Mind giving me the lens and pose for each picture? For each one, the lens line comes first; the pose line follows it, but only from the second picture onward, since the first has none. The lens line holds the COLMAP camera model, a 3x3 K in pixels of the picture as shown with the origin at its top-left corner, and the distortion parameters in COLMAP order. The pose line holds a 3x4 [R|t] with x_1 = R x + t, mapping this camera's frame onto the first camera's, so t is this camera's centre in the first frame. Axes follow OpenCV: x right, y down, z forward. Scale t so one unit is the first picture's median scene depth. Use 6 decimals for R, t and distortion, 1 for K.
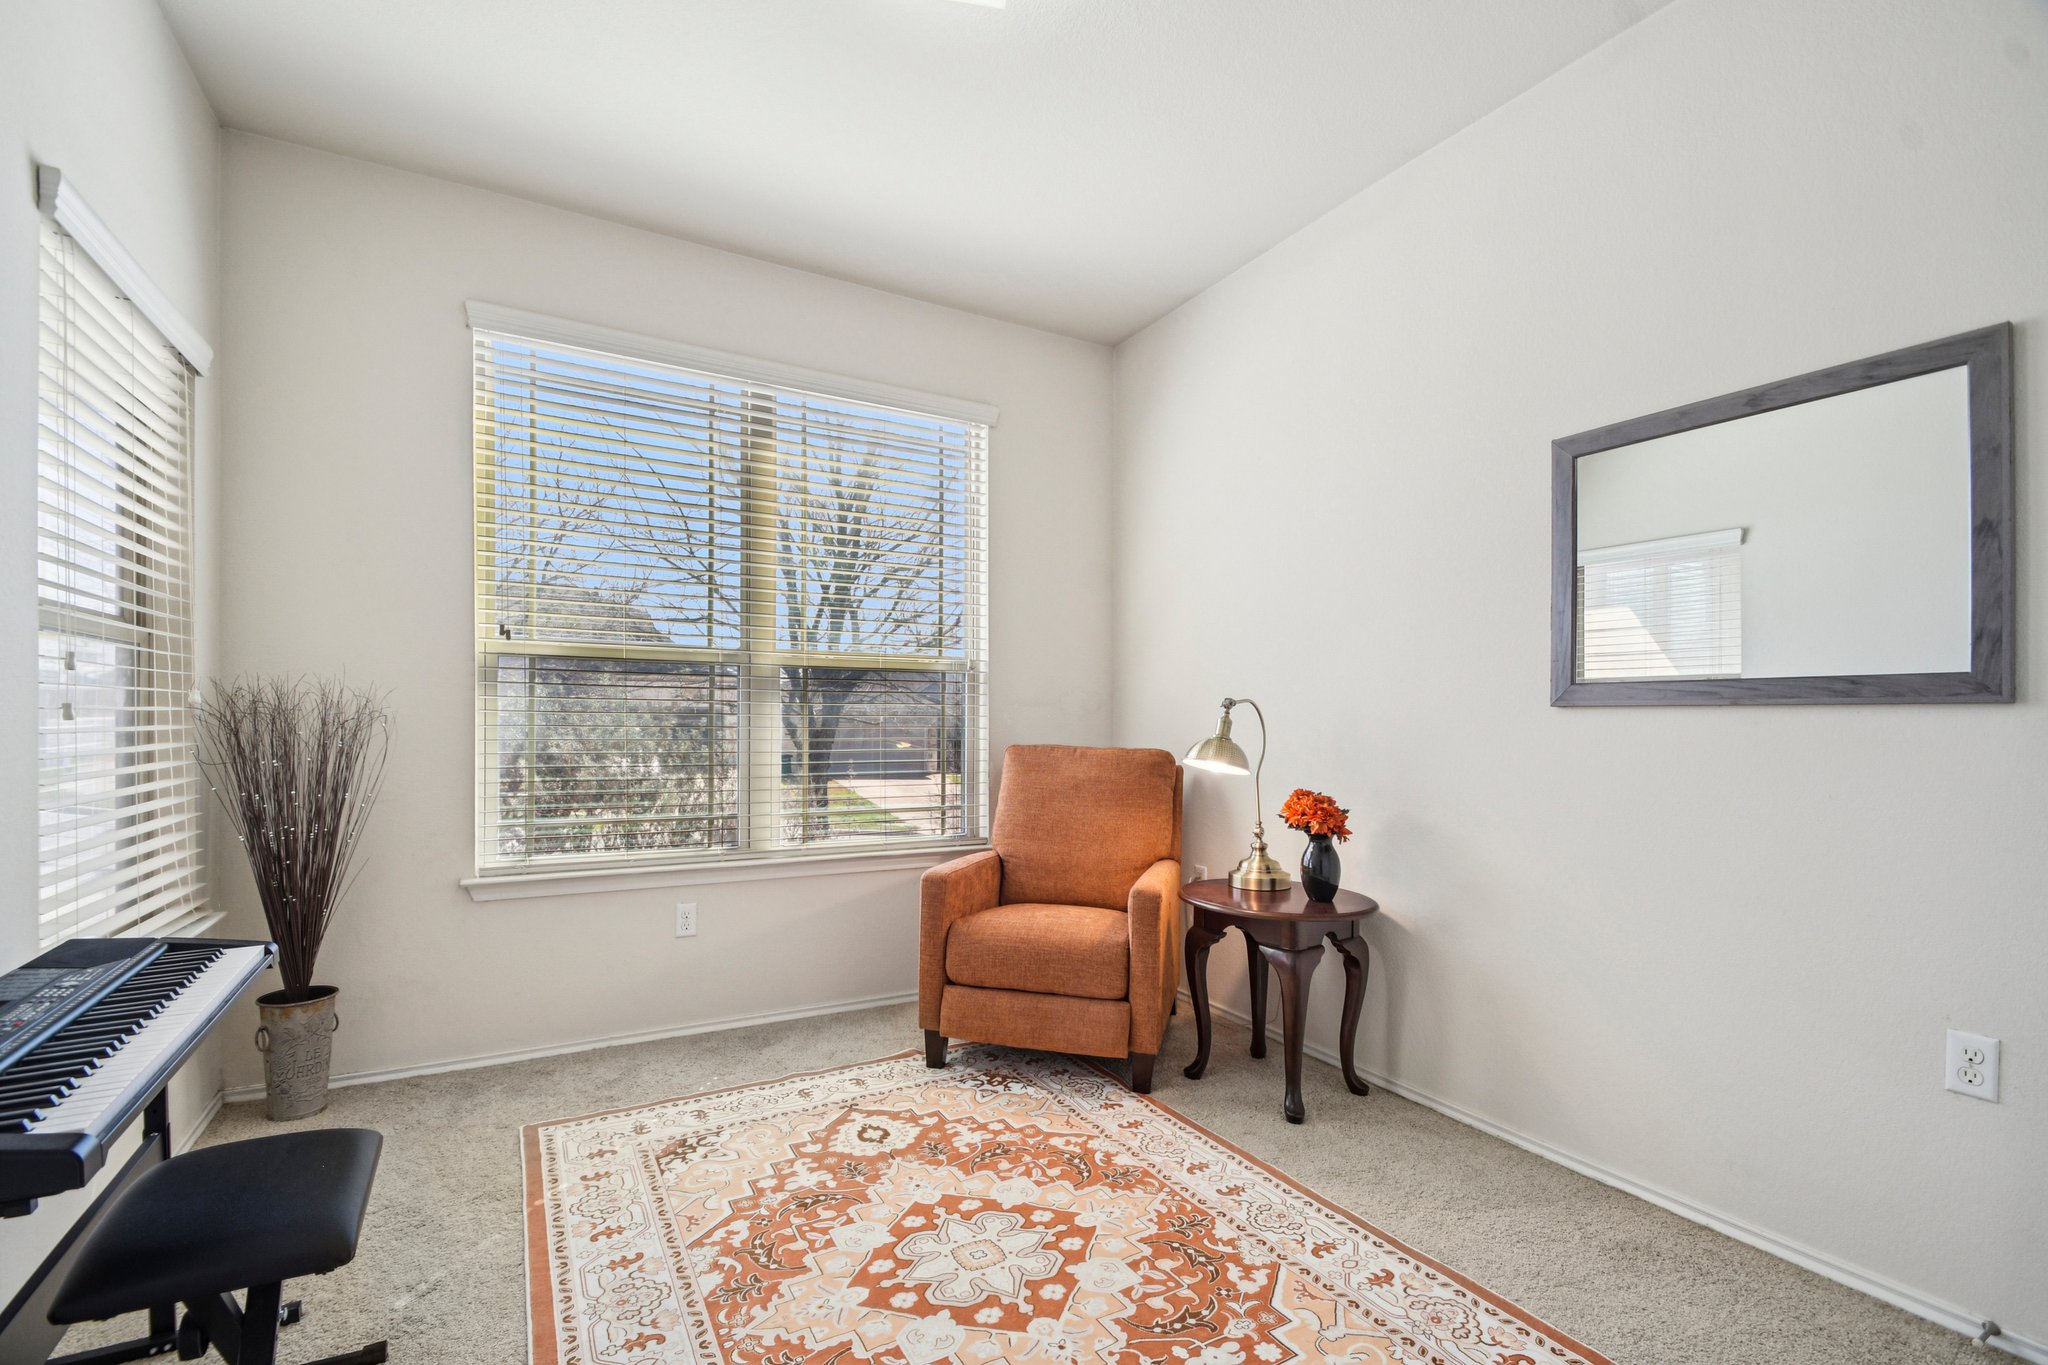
lens RADIAL K [[896.5, 0, 1011.5], [0, 896.5, 716.9], [0, 0, 1]] dist [0.015983, -0.012640]
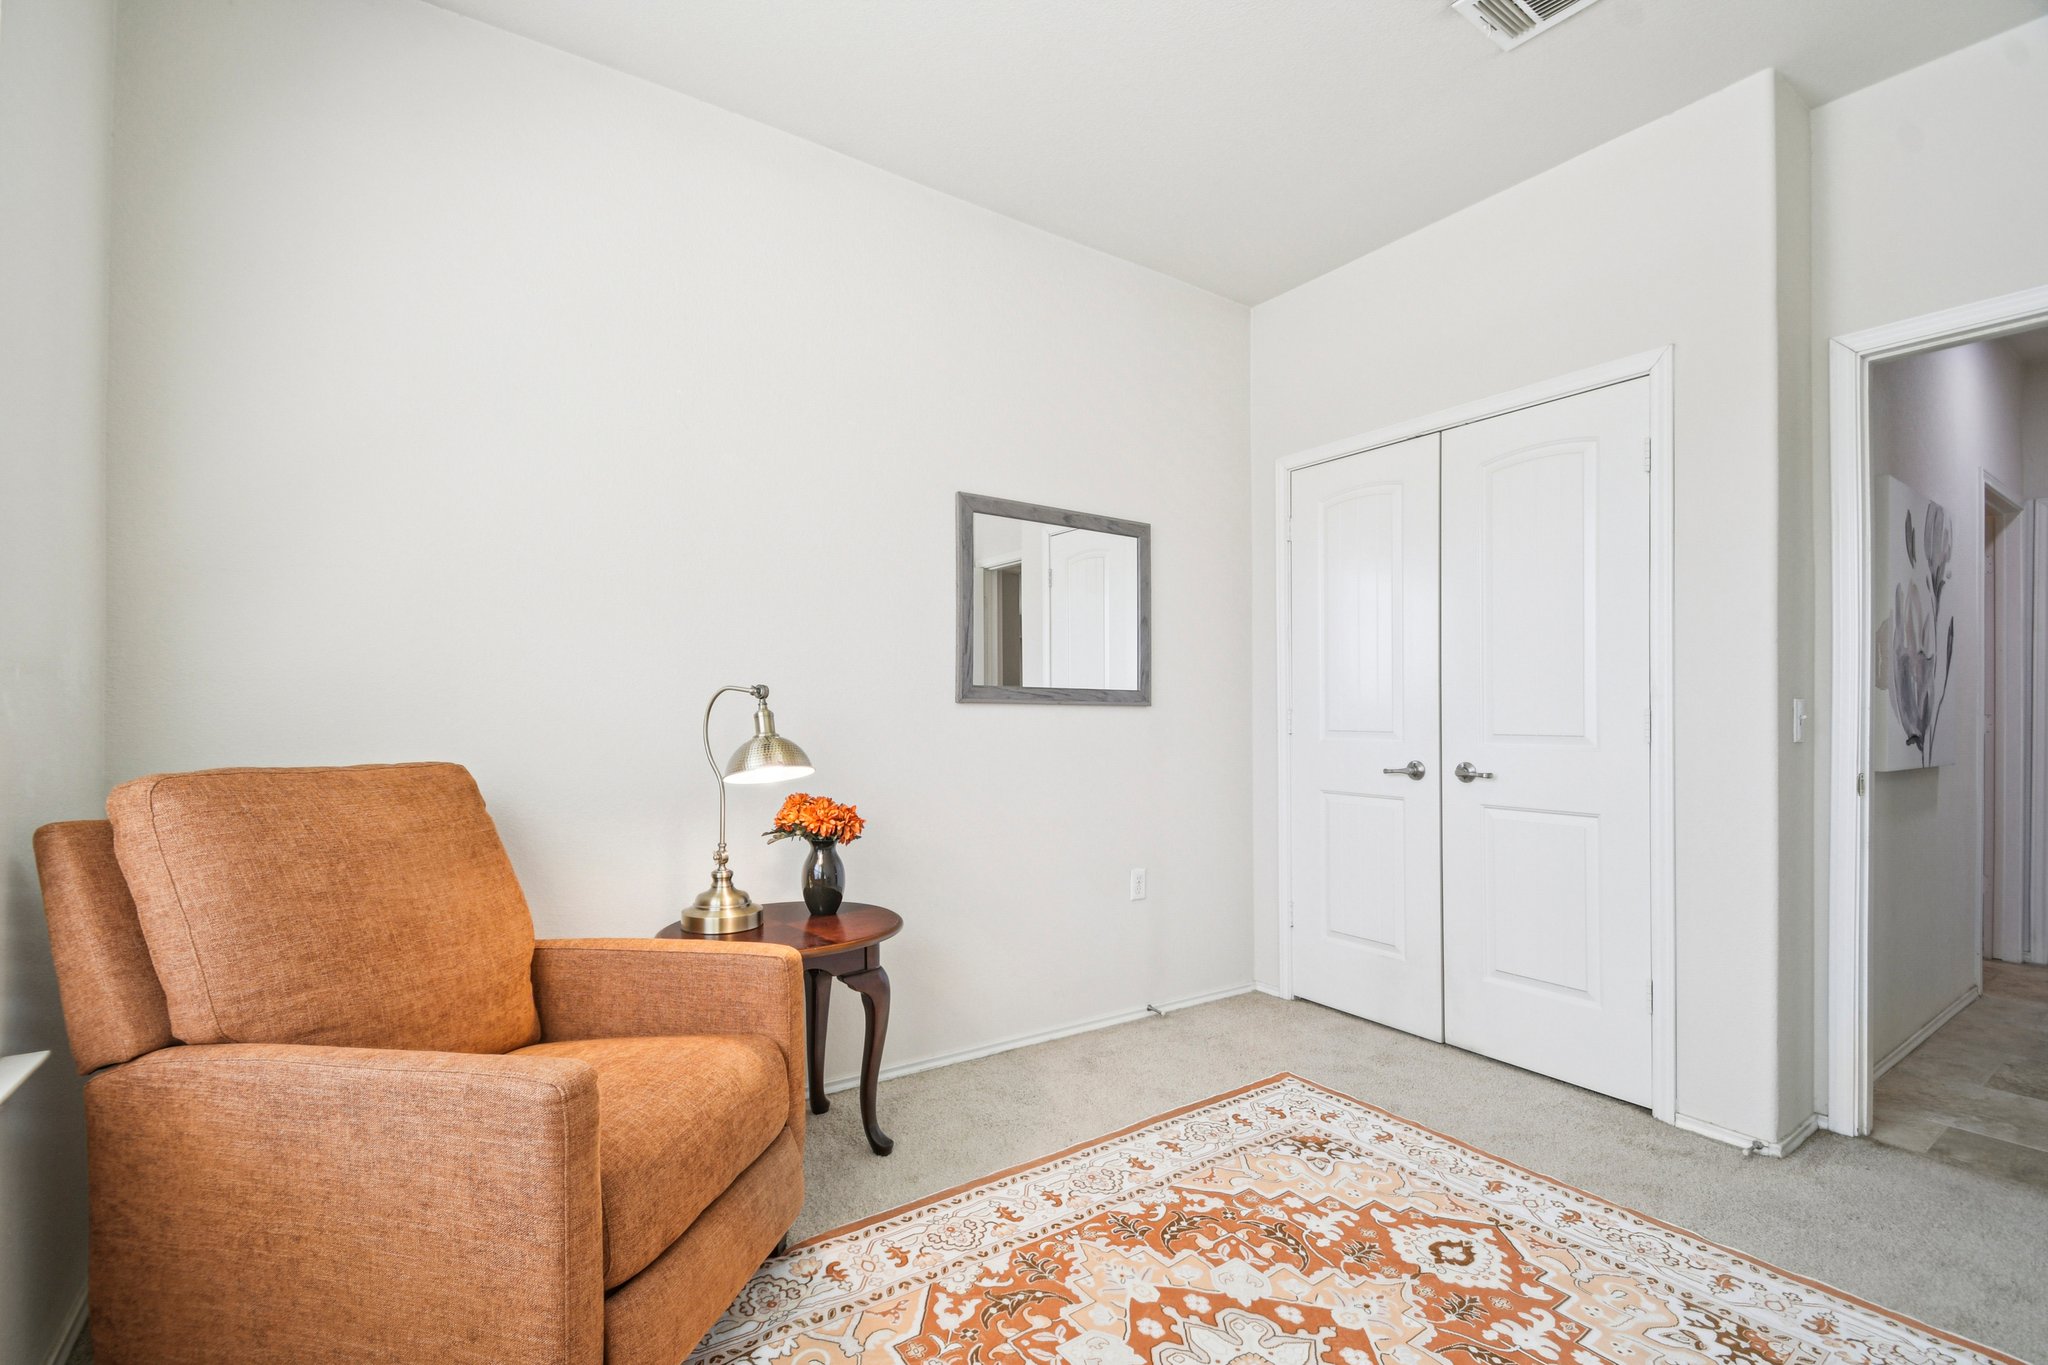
lens RADIAL K [[896.5, 0, 1011.5], [0, 896.5, 716.9], [0, 0, 1]] dist [0.015983, -0.012640]
pose [[-0.087490, -0.004378, 0.996156, -0.725529], [-0.005439, 0.999978, 0.003917, 0.002554], [-0.996151, -0.005075, -0.087512, 1.143269]]
